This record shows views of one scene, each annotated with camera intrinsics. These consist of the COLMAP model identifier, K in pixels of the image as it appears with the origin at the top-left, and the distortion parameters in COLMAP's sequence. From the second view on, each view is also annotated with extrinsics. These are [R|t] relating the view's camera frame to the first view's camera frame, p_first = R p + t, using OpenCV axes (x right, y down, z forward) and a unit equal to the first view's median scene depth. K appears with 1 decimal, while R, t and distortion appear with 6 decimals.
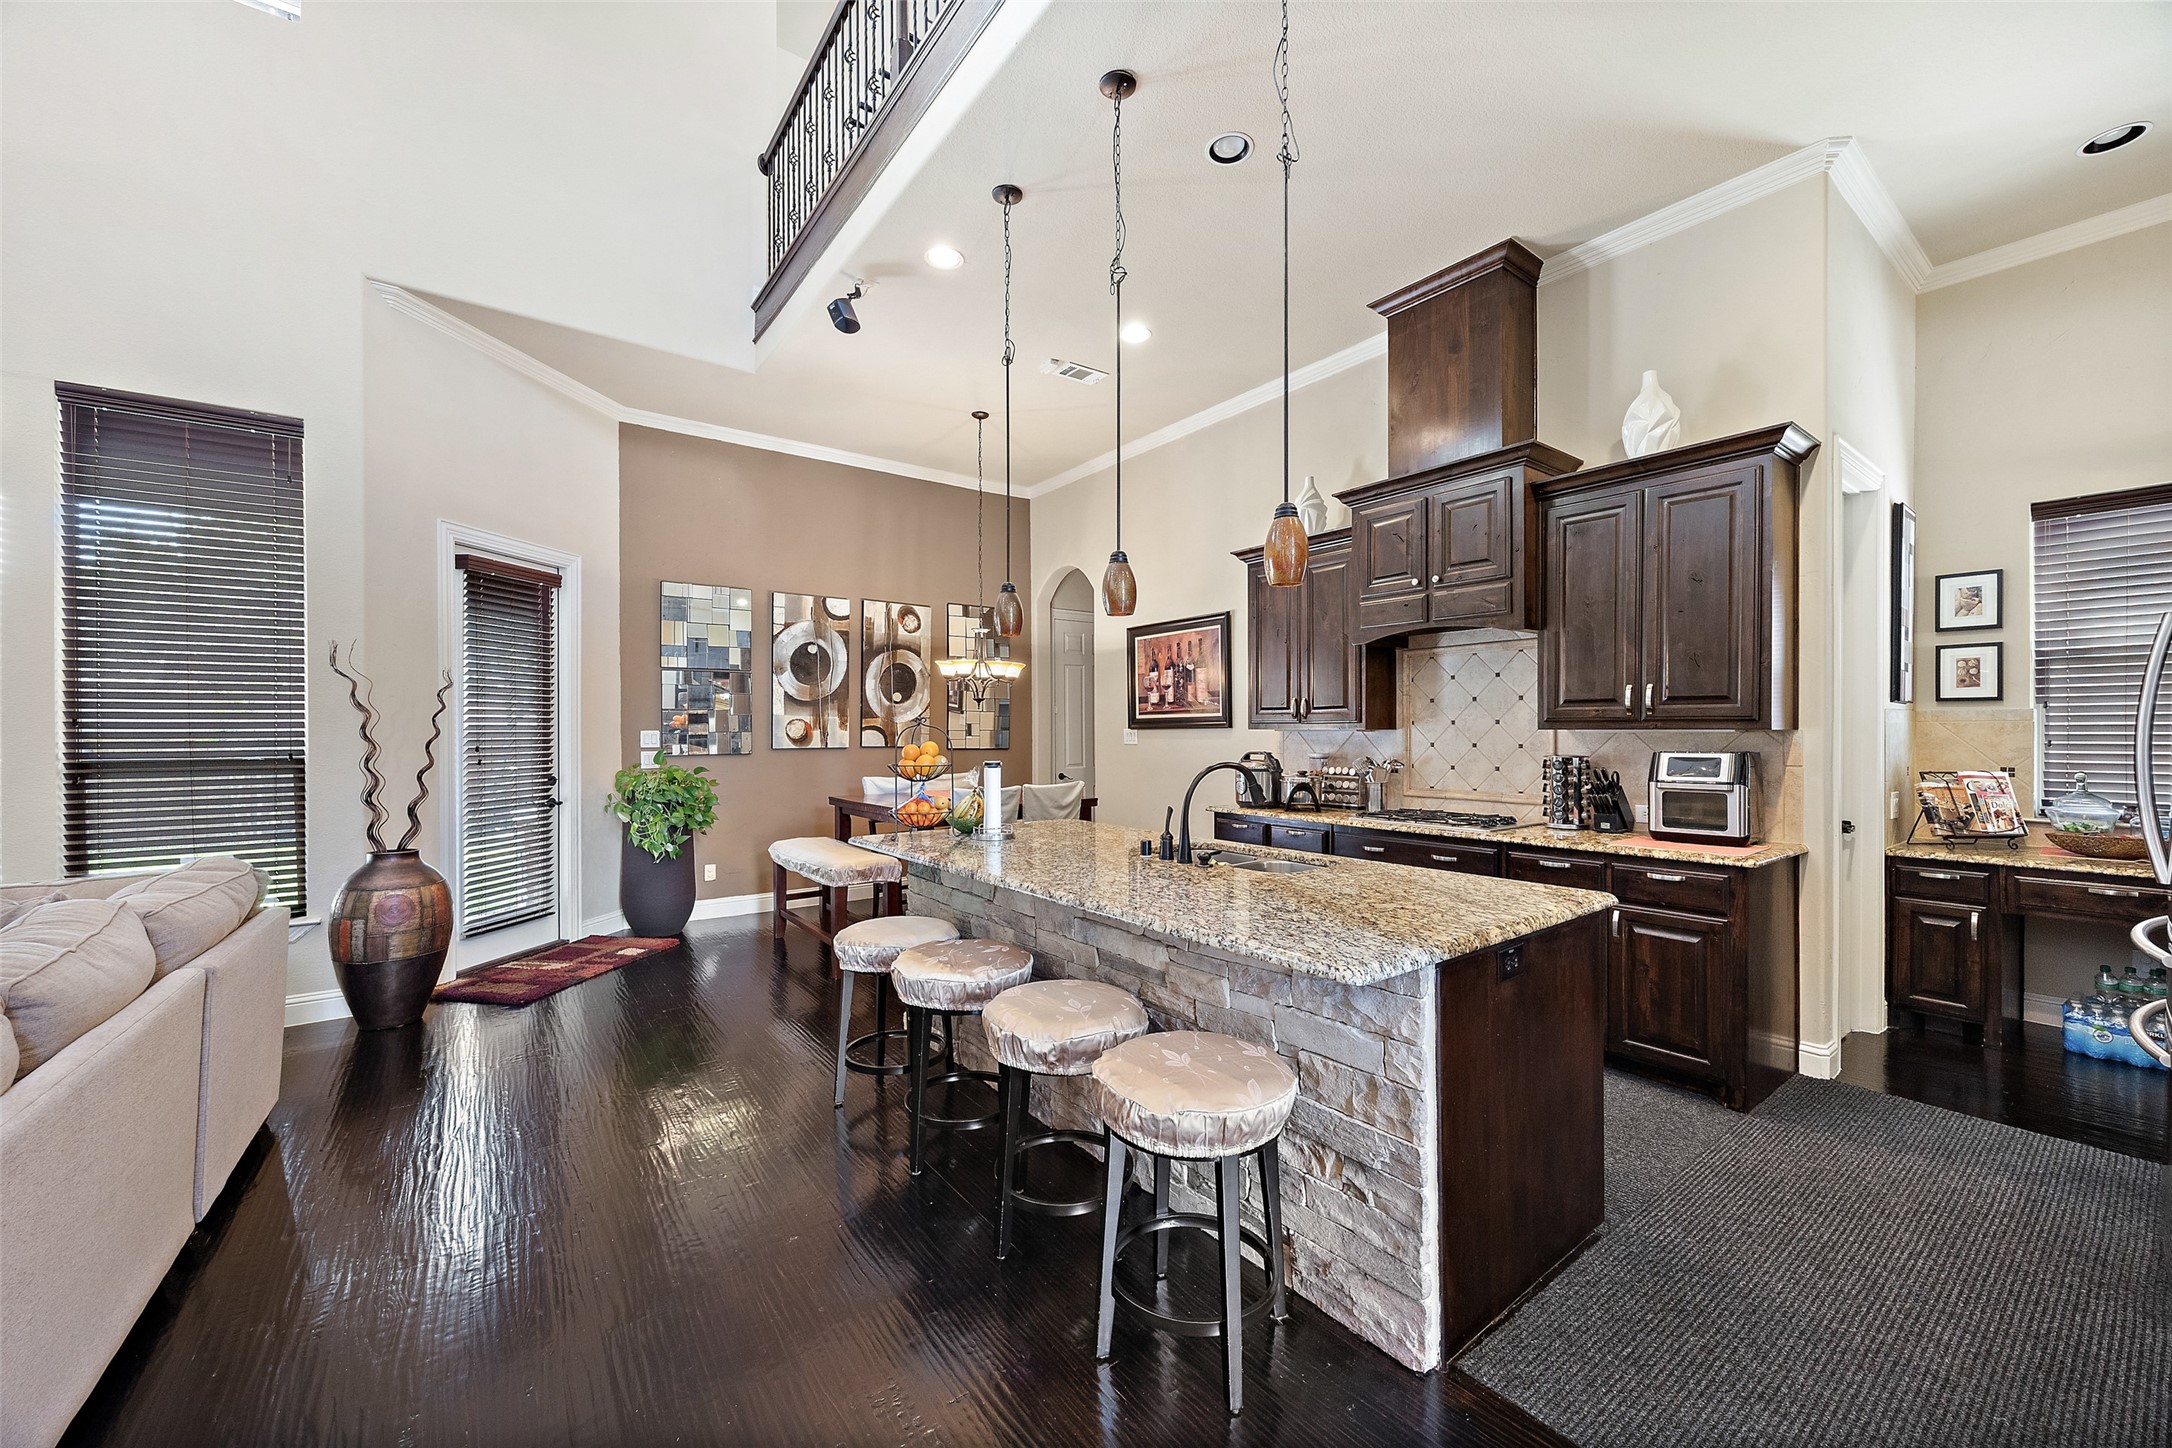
lens RADIAL K [[838.3, 0, 1055.6], [0, 838.3, 732.5], [0, 0, 1]] dist [-0.002994, 0.000472]
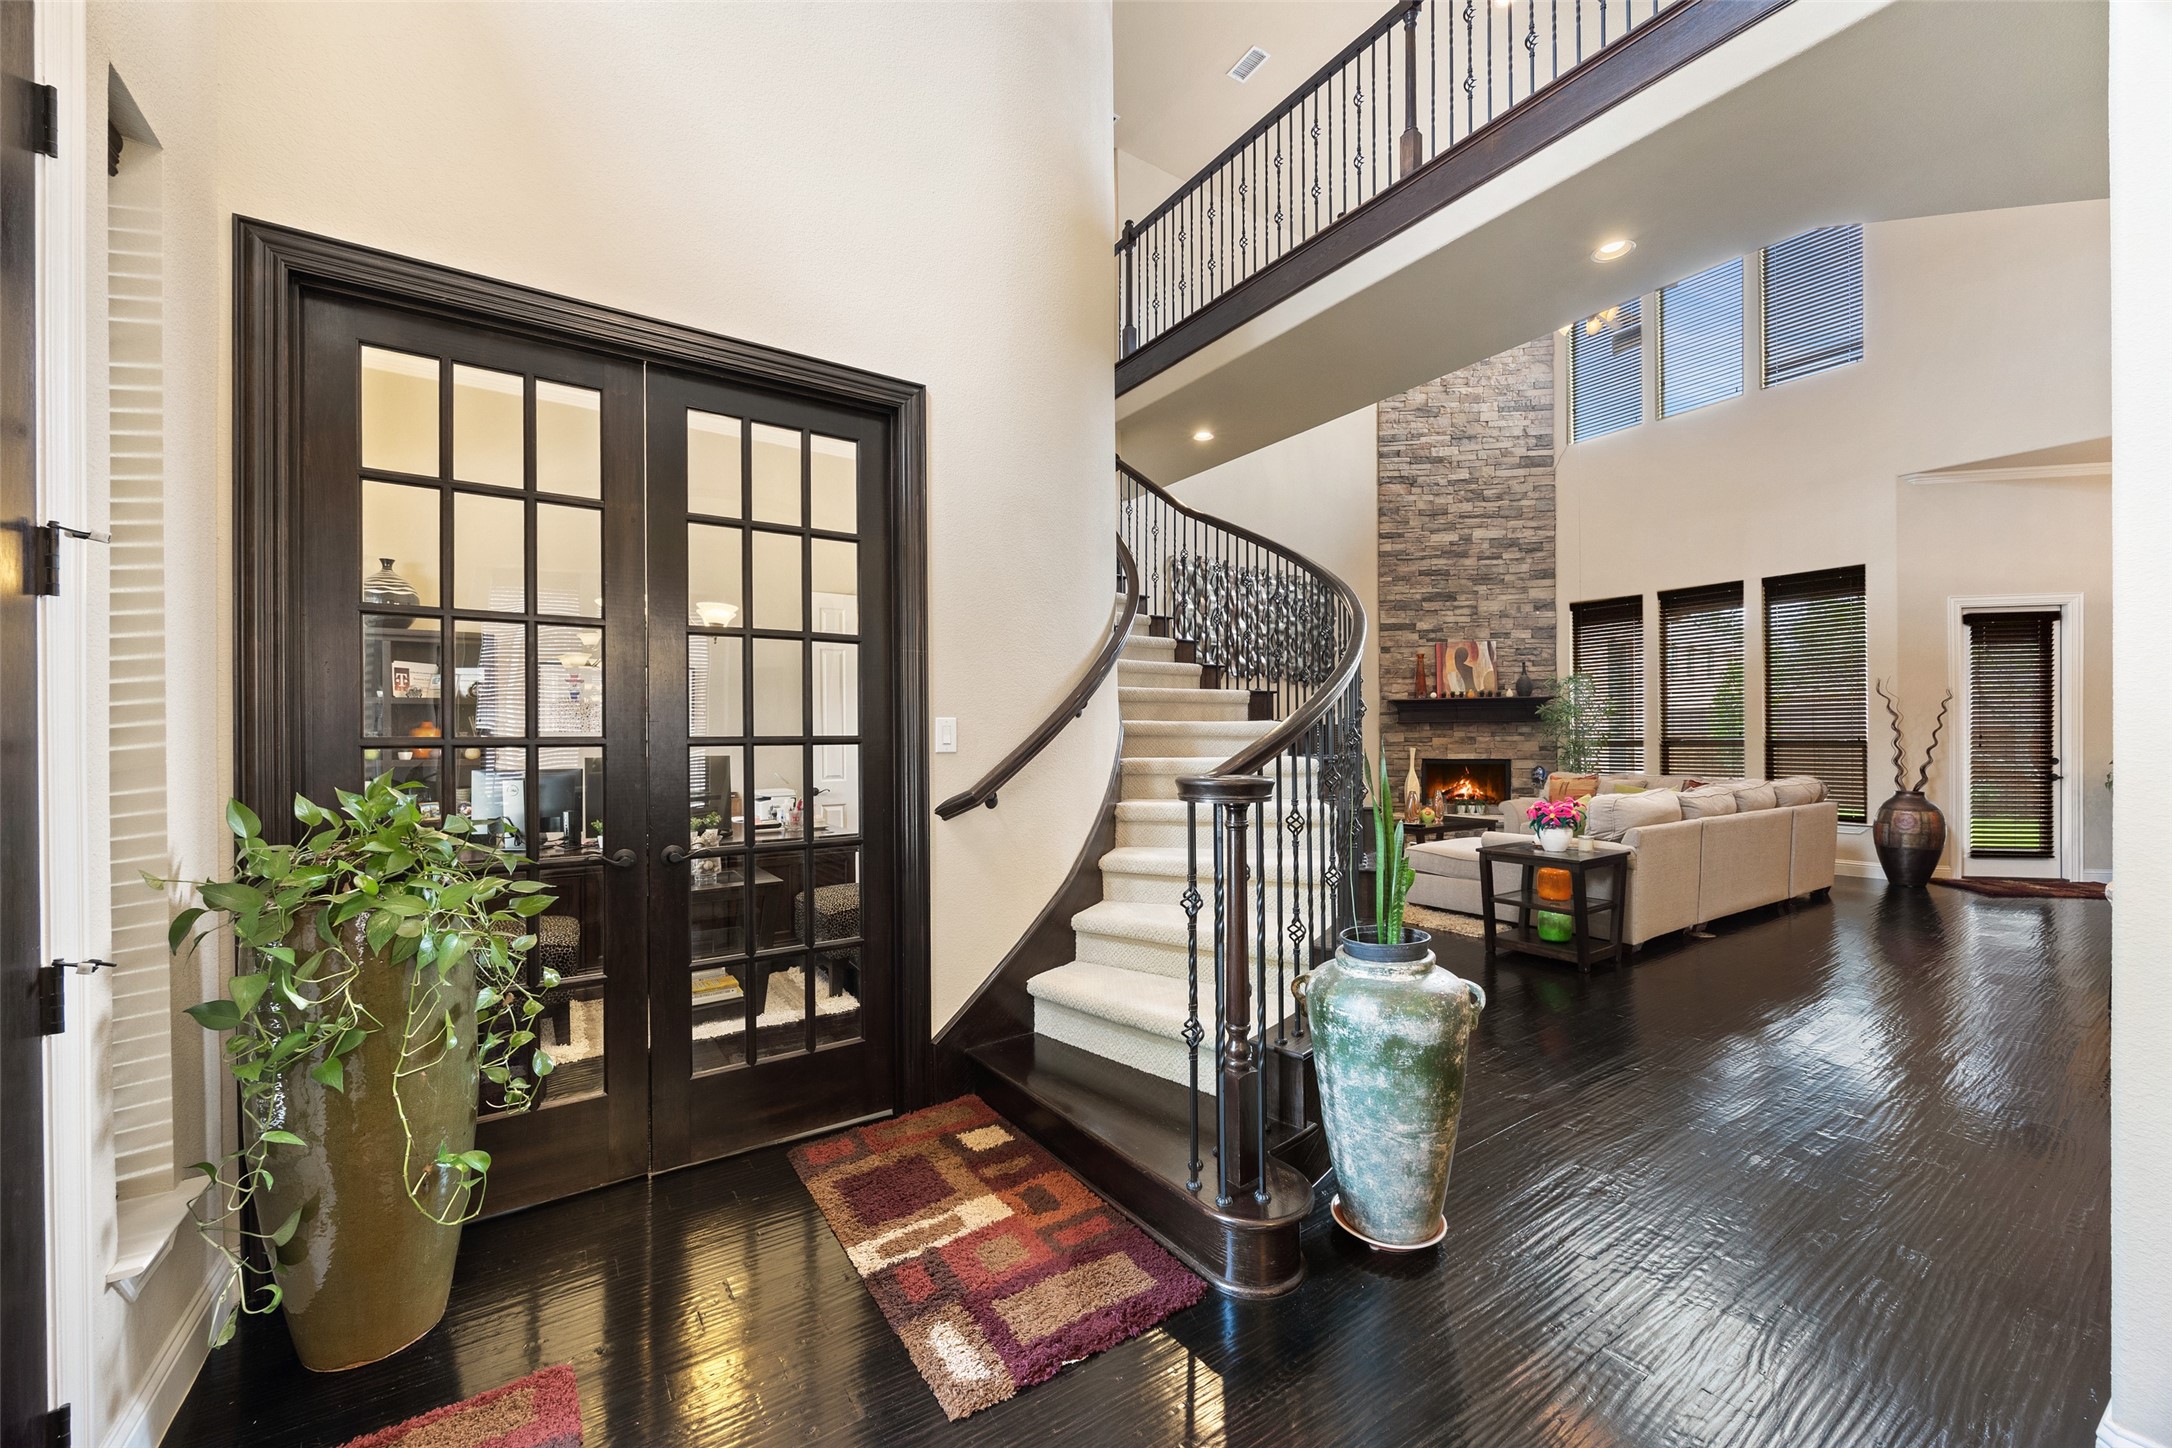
lens RADIAL K [[838.3, 0, 1100.2], [0, 838.3, 738.9], [0, 0, 1]] dist [-0.002994, 0.000472]
pose [[-0.013920, -0.000424, -0.999903, 0.761084], [-0.001588, 0.999999, -0.000402, 0.023041], [0.999902, 0.001582, -0.013921, -0.530519]]
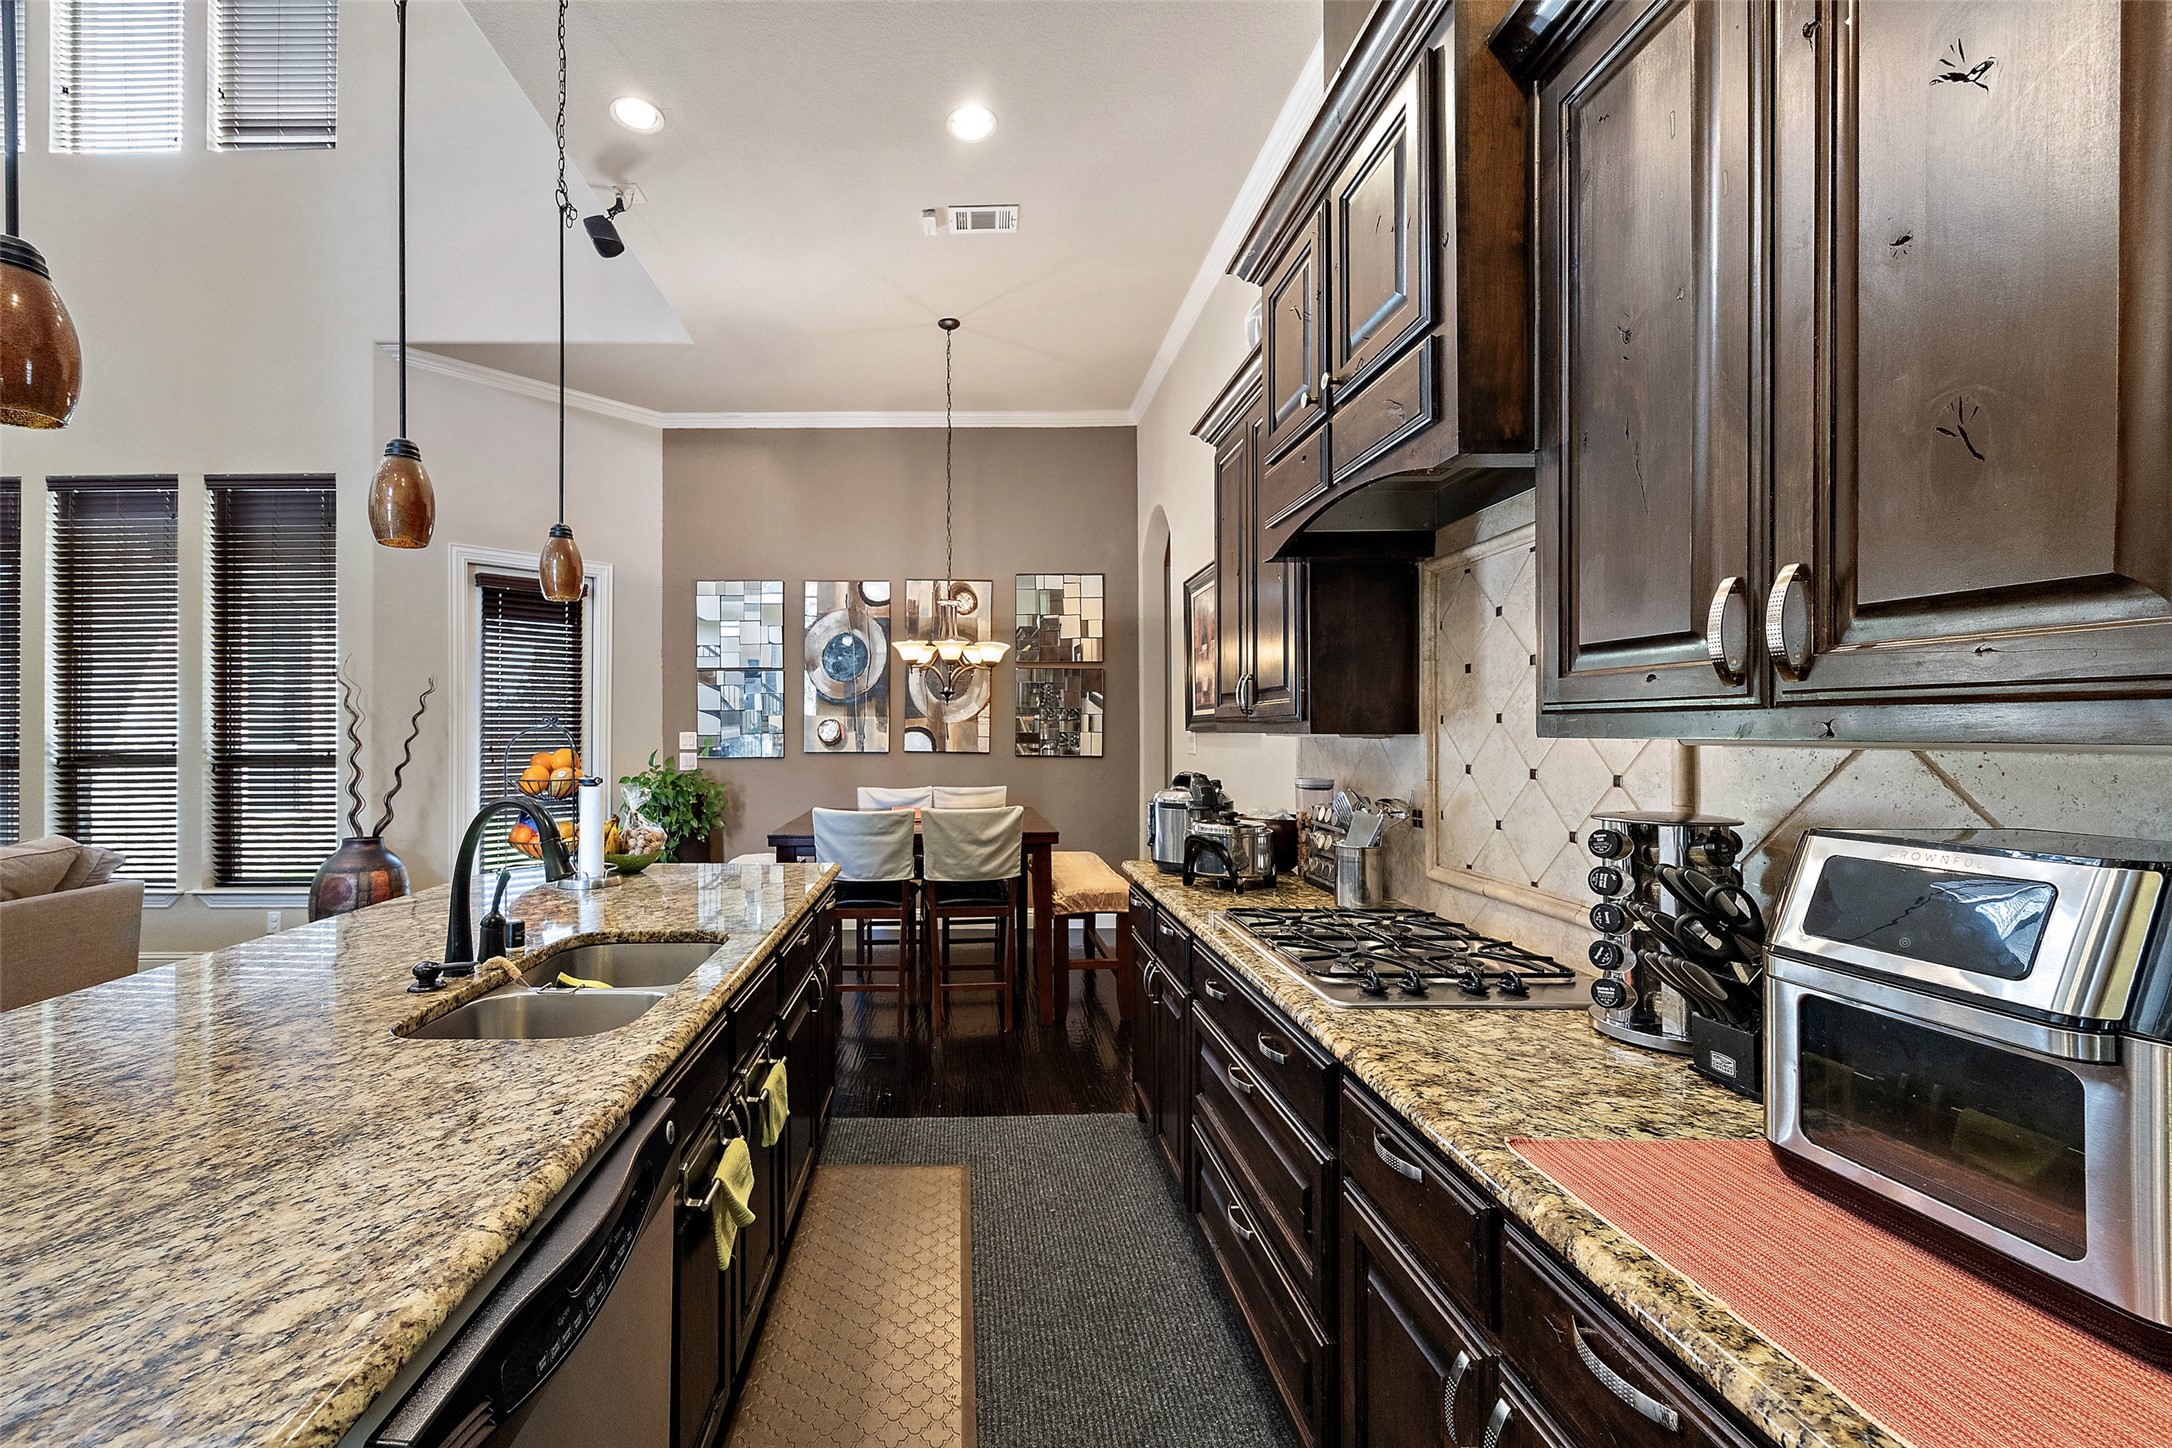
lens RADIAL K [[838.3, 0, 1088.2], [0, 838.3, 729.8], [0, 0, 1]] dist [-0.002994, 0.000472]
pose [[0.805149, 0.001667, -0.593071, 0.504787], [-0.004441, 0.999985, -0.003218, -0.003507], [0.593056, 0.005225, 0.805144, 0.488859]]
